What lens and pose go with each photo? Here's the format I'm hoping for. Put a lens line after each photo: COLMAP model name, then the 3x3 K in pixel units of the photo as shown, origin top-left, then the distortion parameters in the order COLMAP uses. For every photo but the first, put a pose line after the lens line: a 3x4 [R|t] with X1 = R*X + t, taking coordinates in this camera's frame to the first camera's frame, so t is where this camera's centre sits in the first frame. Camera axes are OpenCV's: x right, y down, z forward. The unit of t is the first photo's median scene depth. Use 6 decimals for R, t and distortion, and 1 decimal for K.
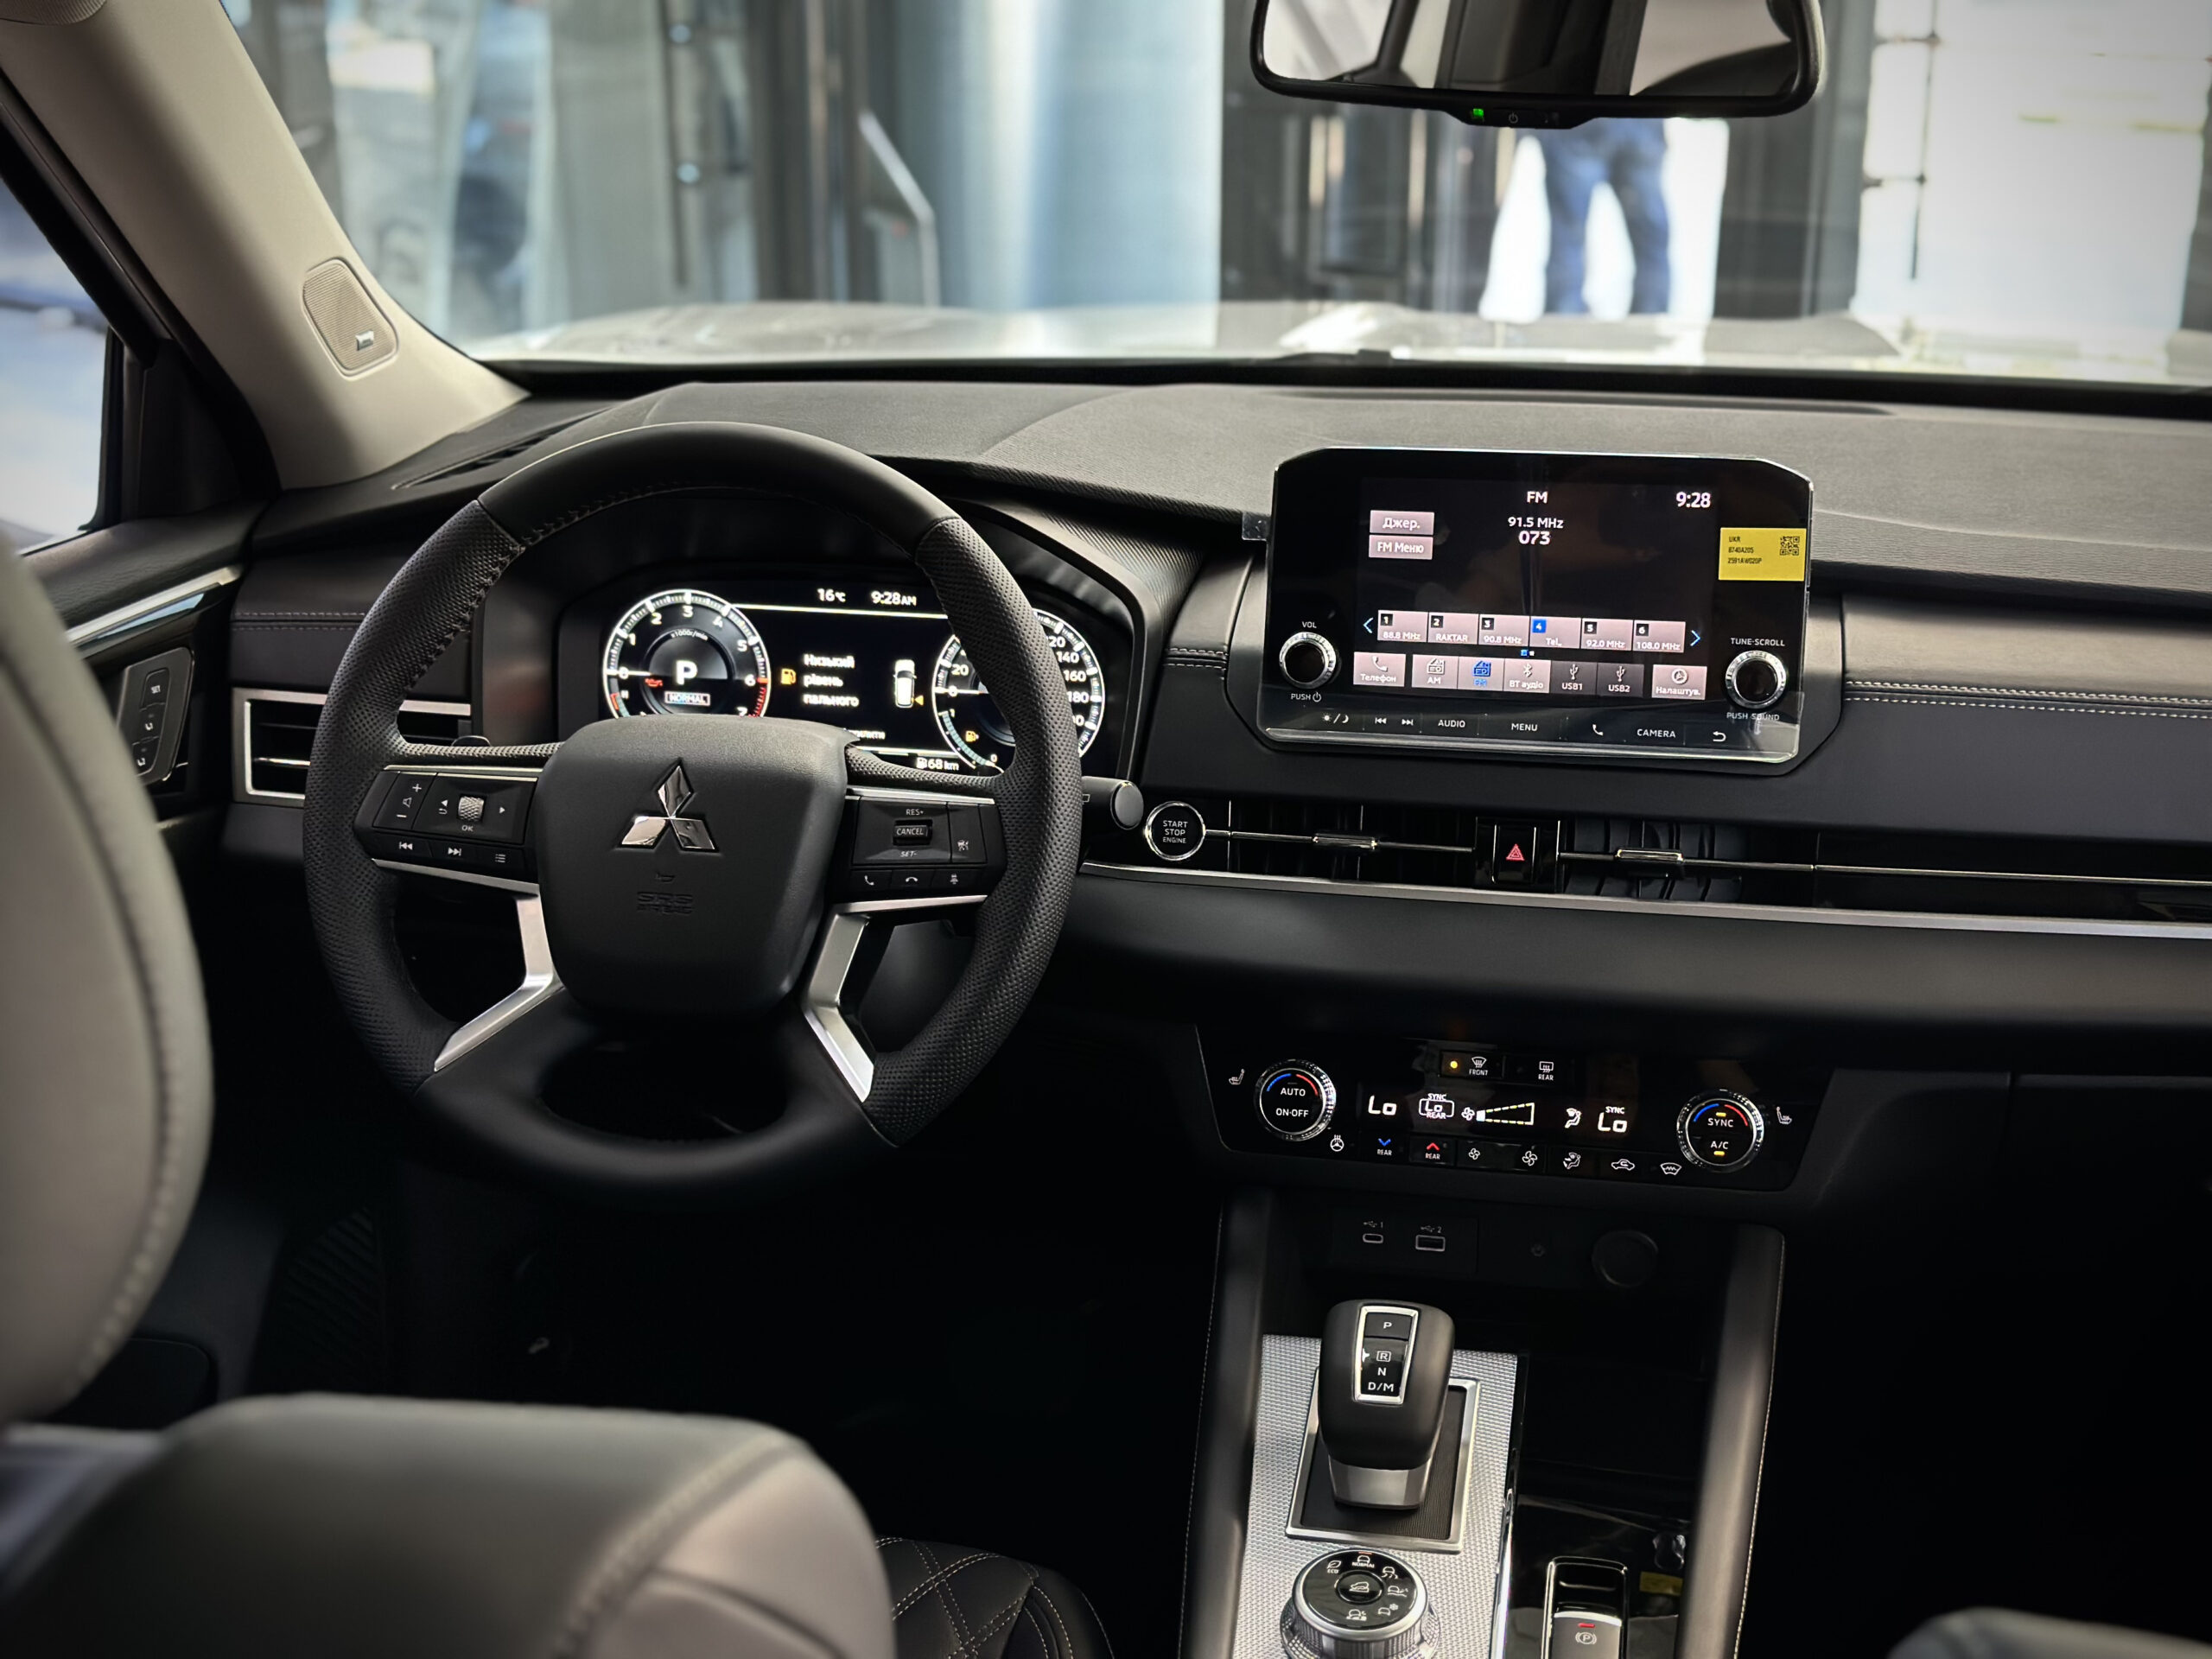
lens RADIAL K [[3123.7, 0, 1111.9], [0, 3123.7, 878.1], [0, 0, 1]] dist [0.159871, -0.010231]
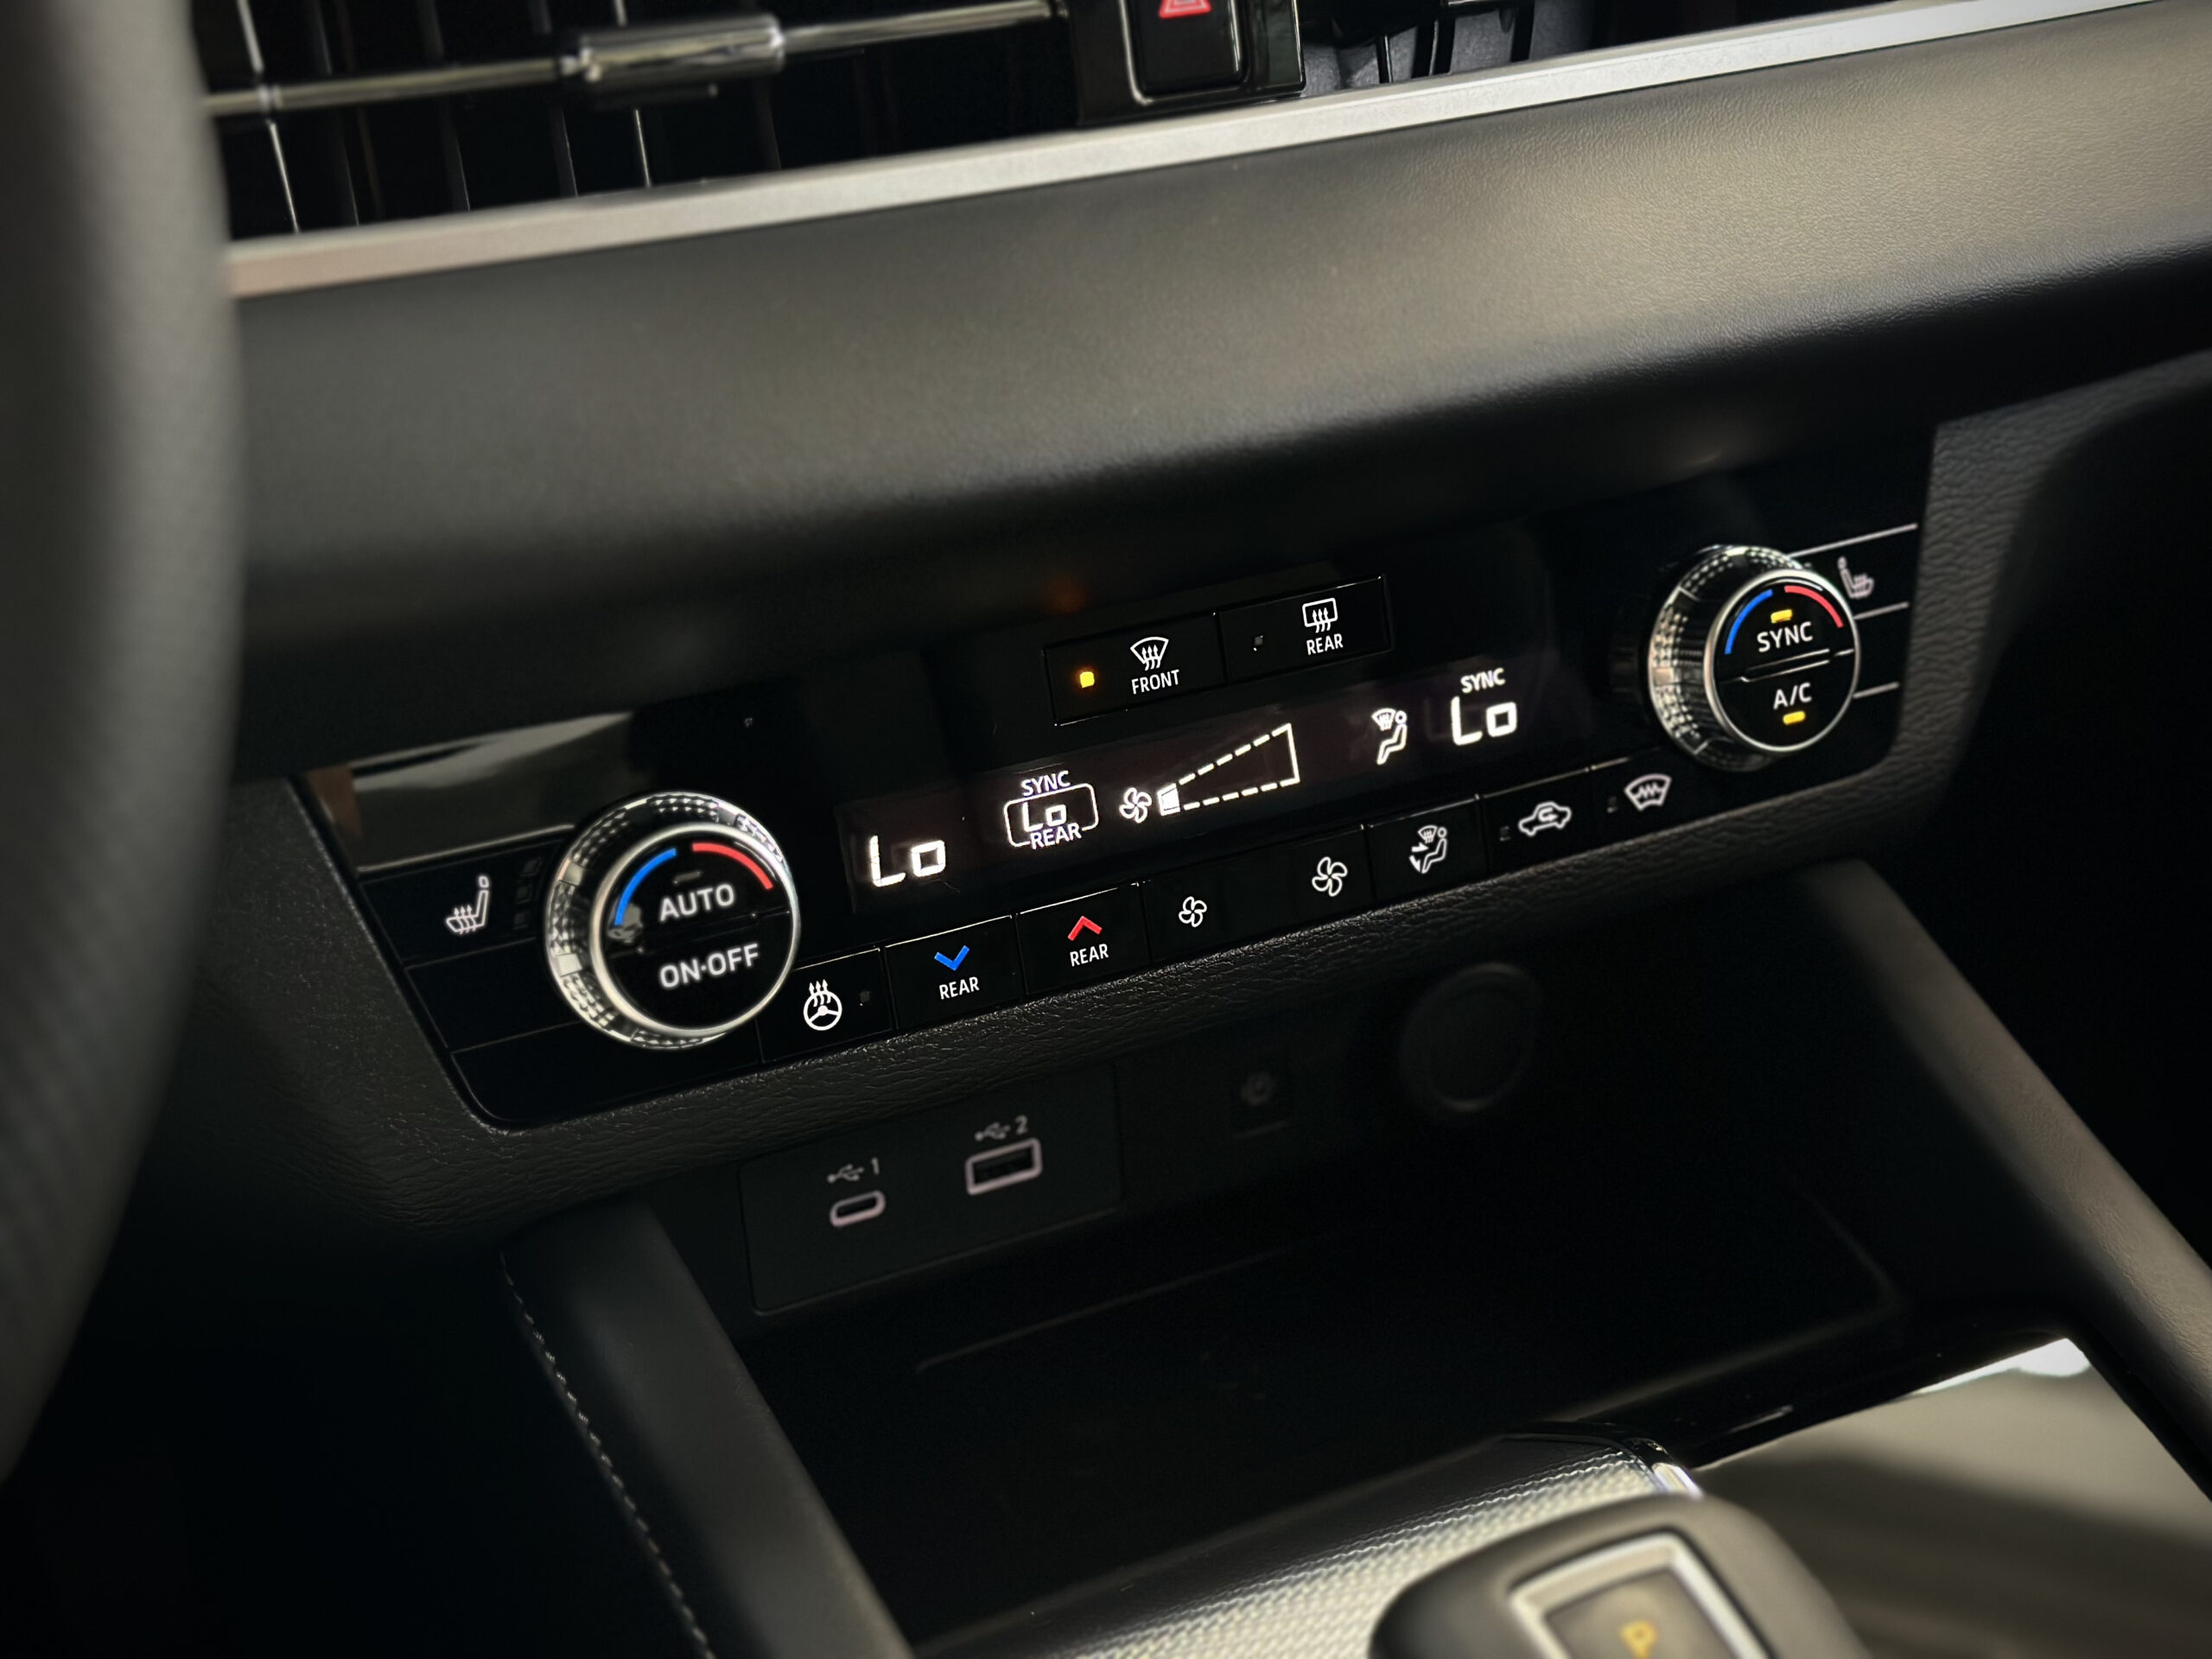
lens RADIAL K [[3083.1, 0, 1107.5], [0, 3083.1, 763.3], [0, 0, 1]] dist [0.129089, -0.005770]
pose [[0.804175, -0.280774, 0.523898, -0.067123], [0.203706, 0.958208, 0.200850, 0.001881], [-0.558397, -0.054798, 0.827762, 0.734240]]
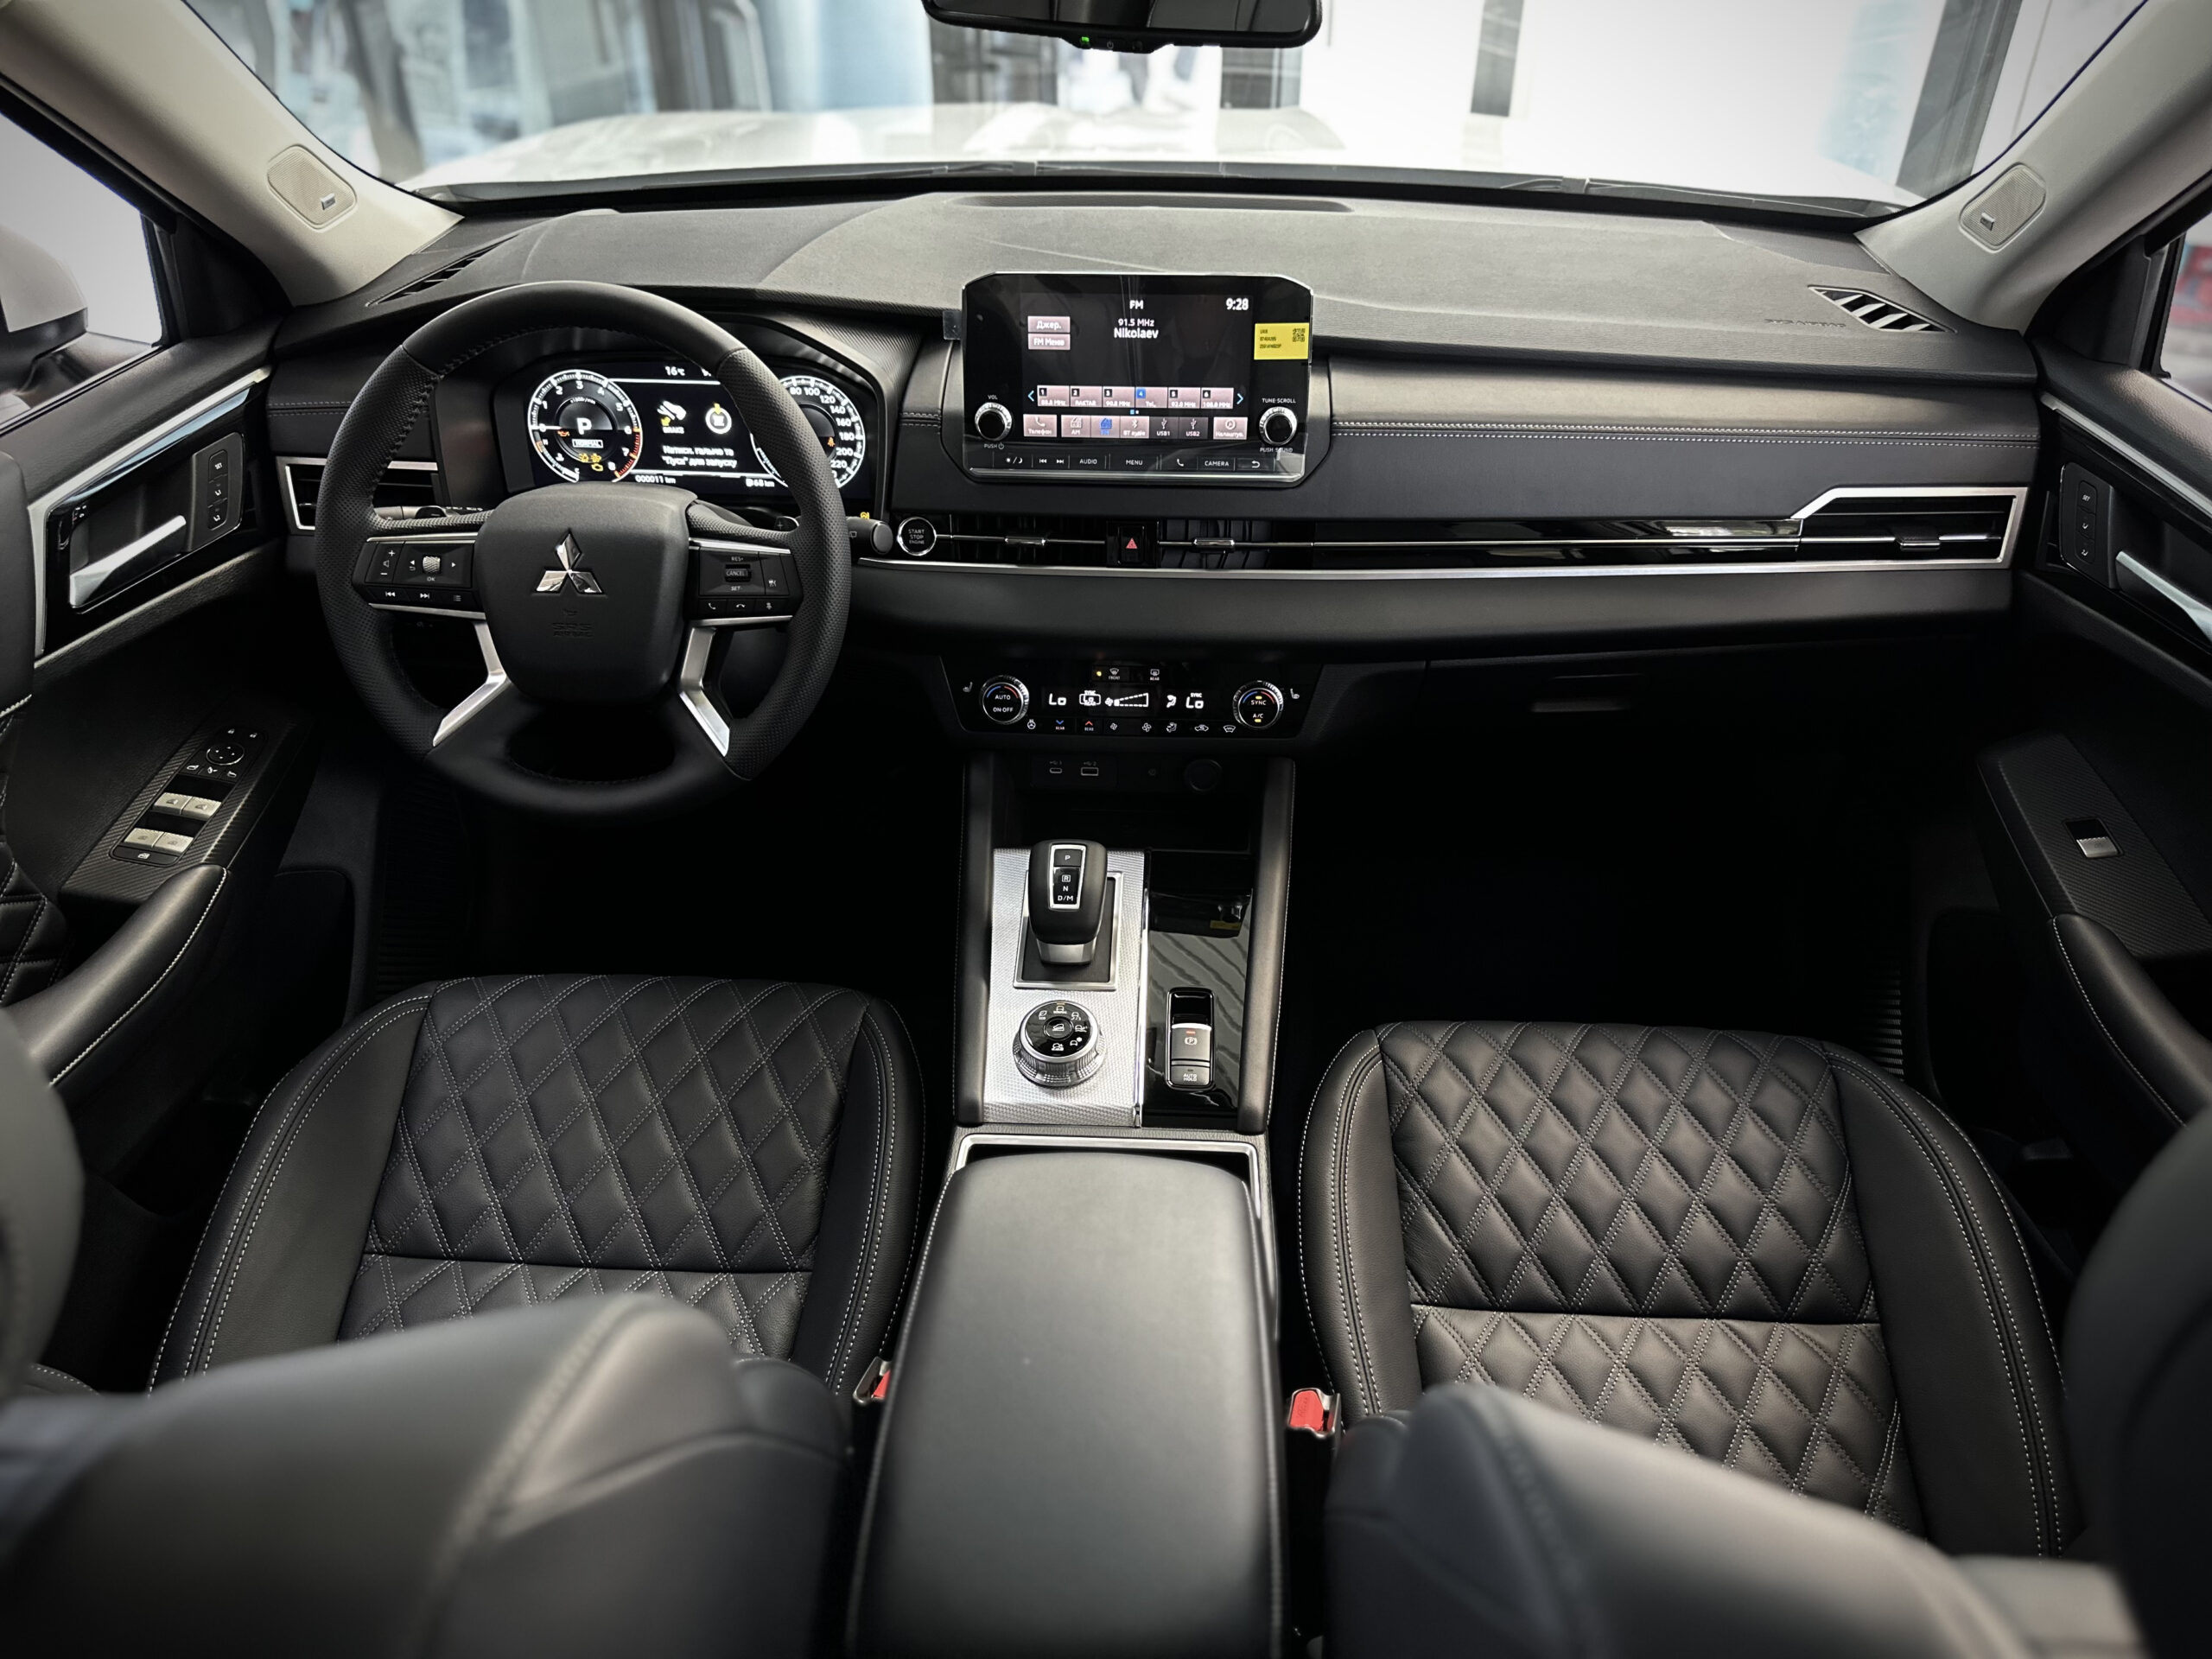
lens RADIAL K [[1562.1, 0, 1110.7], [0, 1562.1, 852.6], [0, 0, 1]] dist [0.183956, -0.372808]
pose [[0.991346, -0.076807, 0.106464, 0.020808], [0.042924, 0.956050, 0.290044, -0.090203], [-0.124062, -0.282964, 0.951073, 0.194205]]
